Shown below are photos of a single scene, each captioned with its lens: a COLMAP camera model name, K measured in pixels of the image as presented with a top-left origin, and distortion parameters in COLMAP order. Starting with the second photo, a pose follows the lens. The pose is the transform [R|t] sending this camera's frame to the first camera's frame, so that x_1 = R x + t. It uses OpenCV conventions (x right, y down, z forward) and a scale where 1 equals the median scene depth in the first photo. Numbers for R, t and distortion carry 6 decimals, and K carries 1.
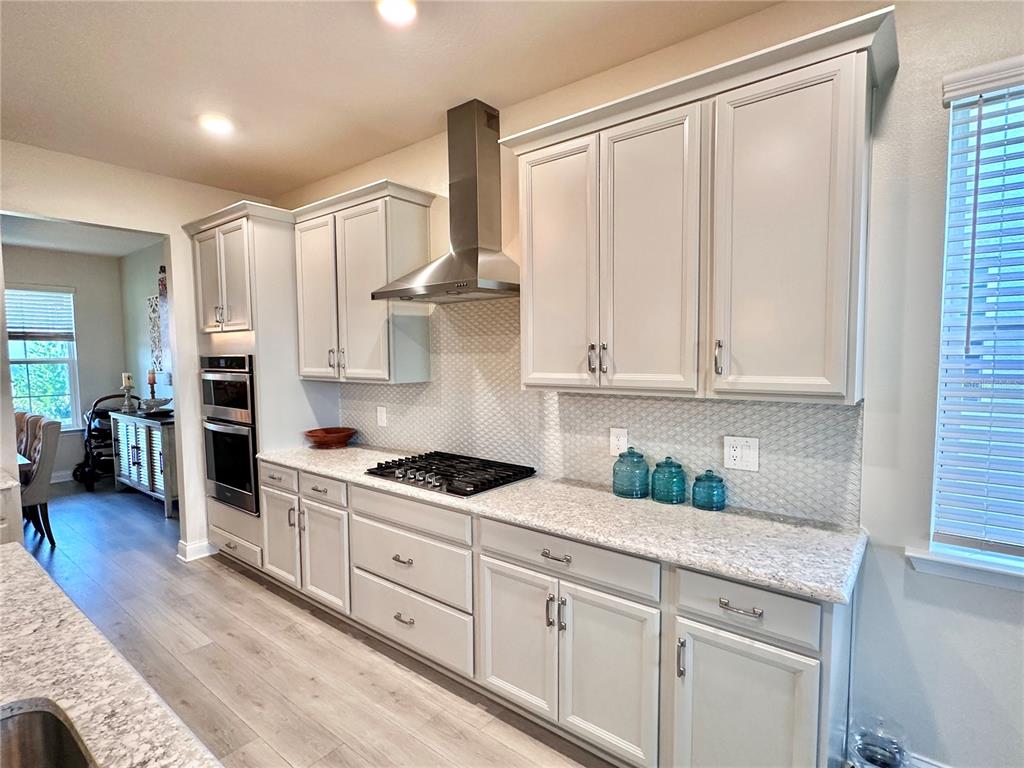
lens RADIAL K [[510.0, 0, 515.4], [0, 510.0, 390.4], [0, 0, 1]] dist [-0.004201, 0.001874]
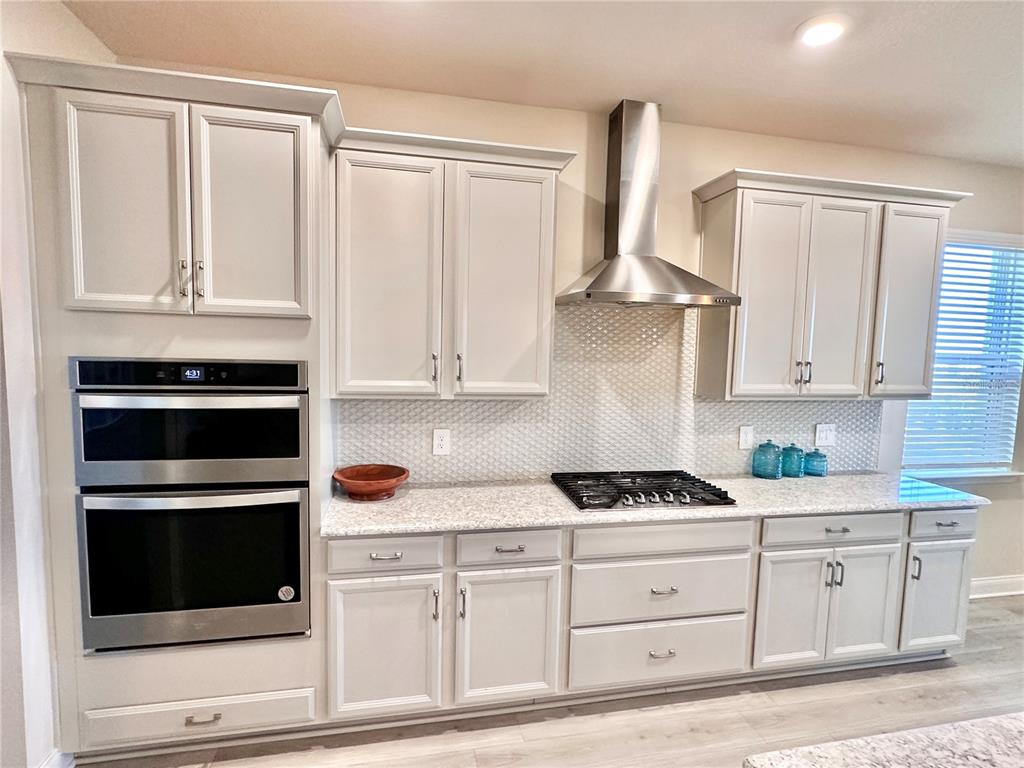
lens RADIAL K [[510.0, 0, 508.4], [0, 510.0, 392.6], [0, 0, 1]] dist [-0.004201, 0.001874]
pose [[0.651953, -0.041668, 0.757113, -0.893329], [0.026831, 0.999131, 0.031884, -0.050920], [-0.757784, -0.000473, 0.652505, 0.504308]]
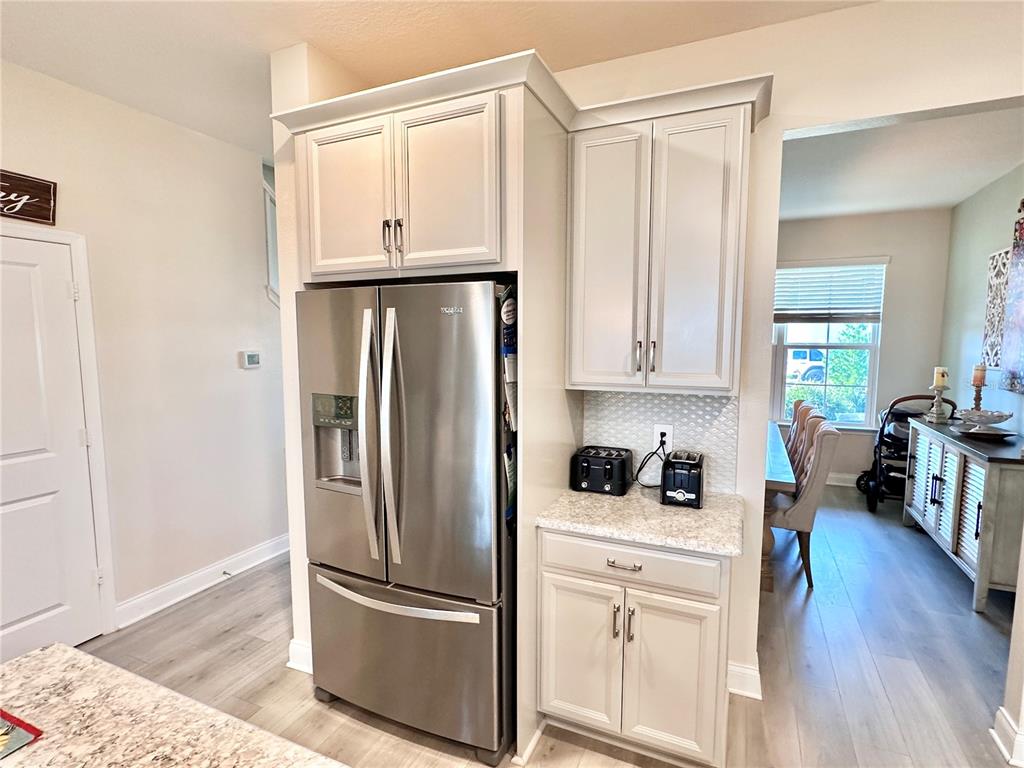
lens RADIAL K [[510.0, 0, 513.6], [0, 510.0, 386.1], [0, 0, 1]] dist [-0.004201, 0.001874]
pose [[0.221666, 0.103305, -0.969635, -0.403773], [-0.075103, 0.993227, 0.088649, -0.049600], [0.972226, 0.053172, 0.227923, 0.513305]]
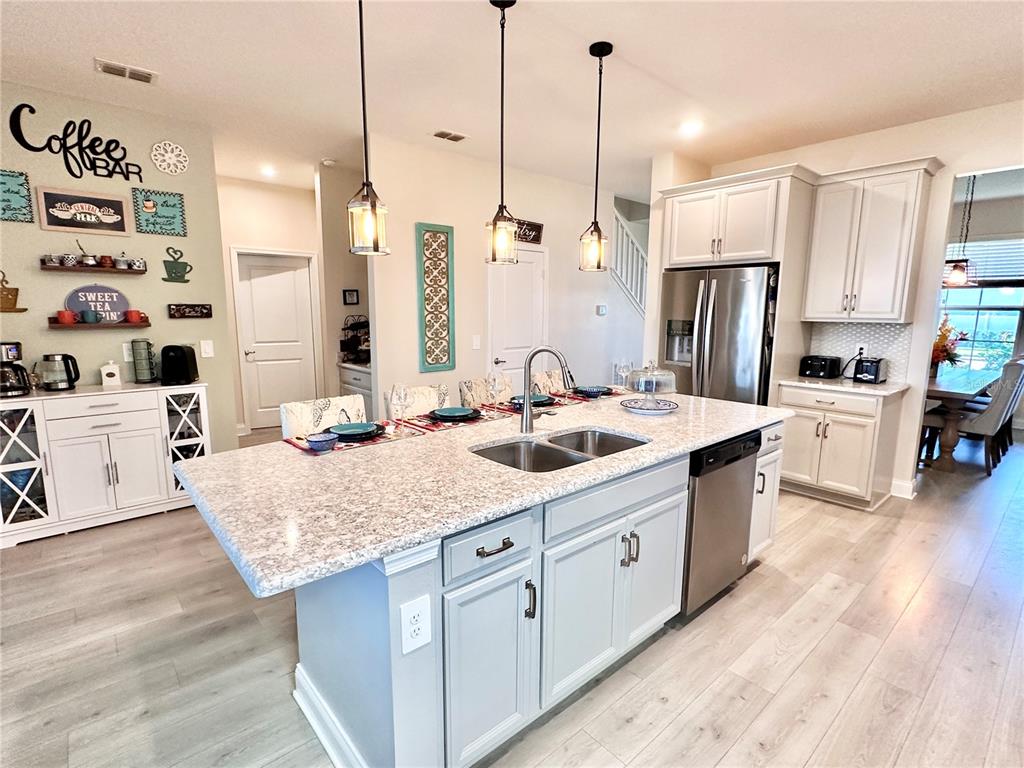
lens RADIAL K [[510.0, 0, 511.1], [0, 510.0, 390.6], [0, 0, 1]] dist [-0.004201, 0.001874]
pose [[-0.202399, 0.165989, -0.965133, 0.451018], [-0.076634, 0.979824, 0.184587, 0.004289], [0.976300, 0.111322, -0.185595, 0.254951]]
